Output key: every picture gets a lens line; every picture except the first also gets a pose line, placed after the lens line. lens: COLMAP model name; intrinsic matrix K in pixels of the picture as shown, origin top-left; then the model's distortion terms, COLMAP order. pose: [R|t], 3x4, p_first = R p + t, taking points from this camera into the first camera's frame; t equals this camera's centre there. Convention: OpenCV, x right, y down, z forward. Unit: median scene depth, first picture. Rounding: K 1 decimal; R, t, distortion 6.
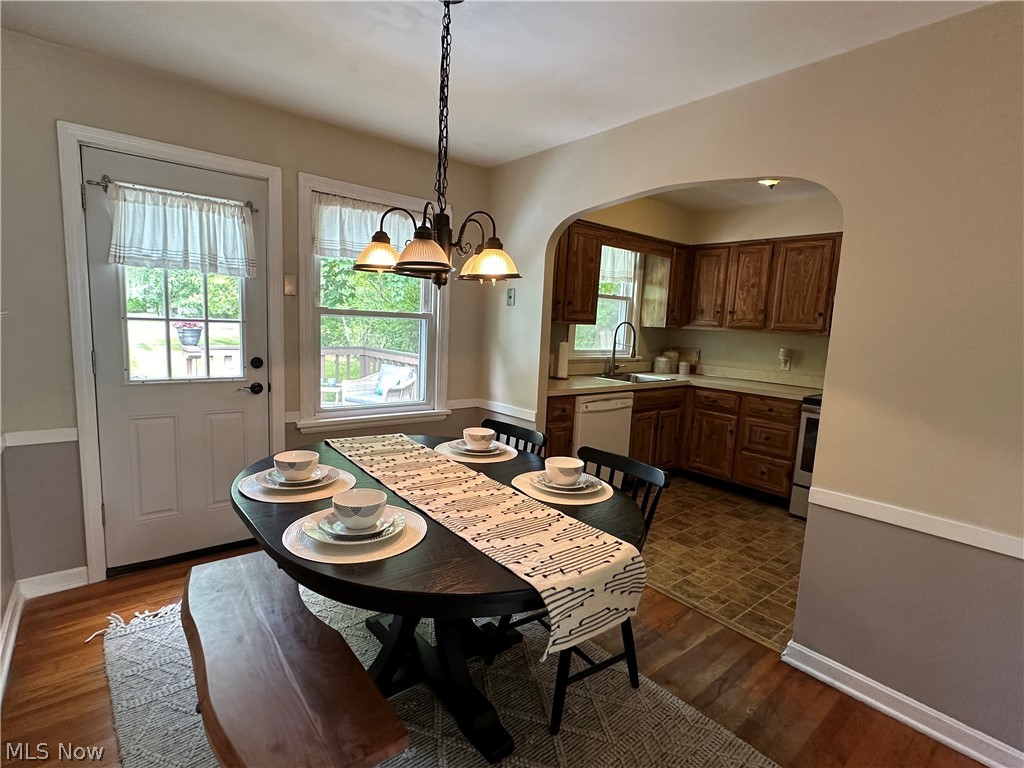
lens RADIAL K [[504.6, 0, 512.0], [0, 504.6, 384.0], [0, 0, 1]] dist [-0.003807, -0.000257]
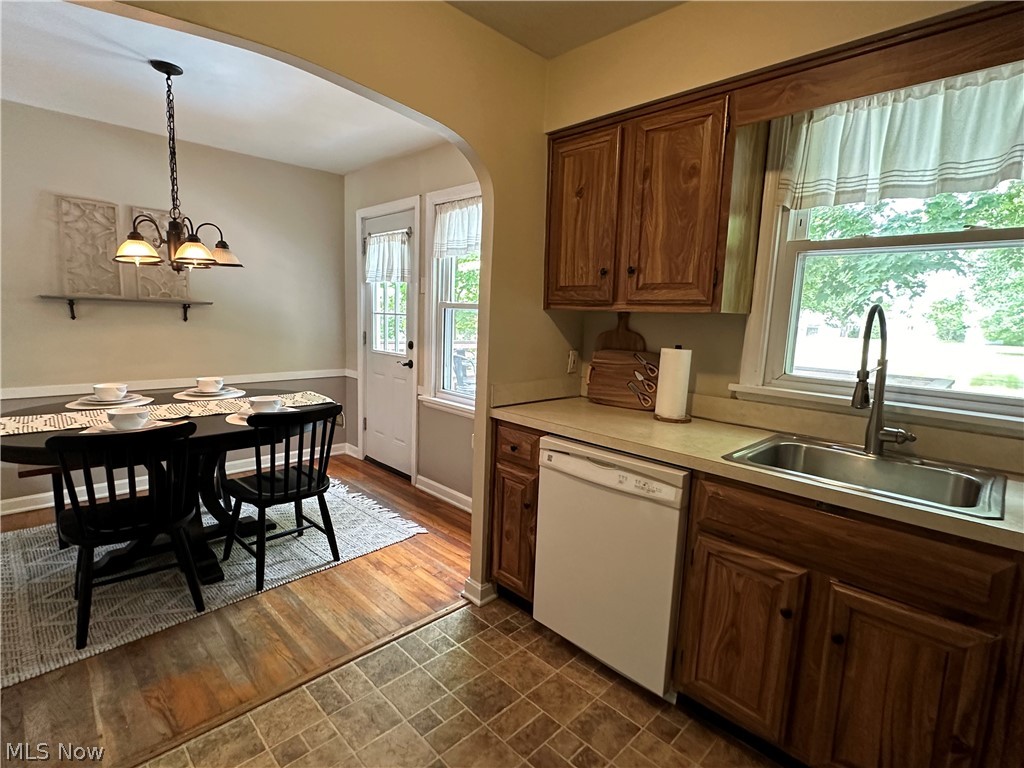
lens RADIAL K [[504.6, 0, 512.0], [0, 504.6, 384.0], [0, 0, 1]] dist [-0.003807, -0.000257]
pose [[0.089563, 0.093626, -0.991571, 0.572310], [-0.161337, 0.983787, 0.078318, -0.058625], [0.982827, 0.152962, 0.103216, 0.753671]]
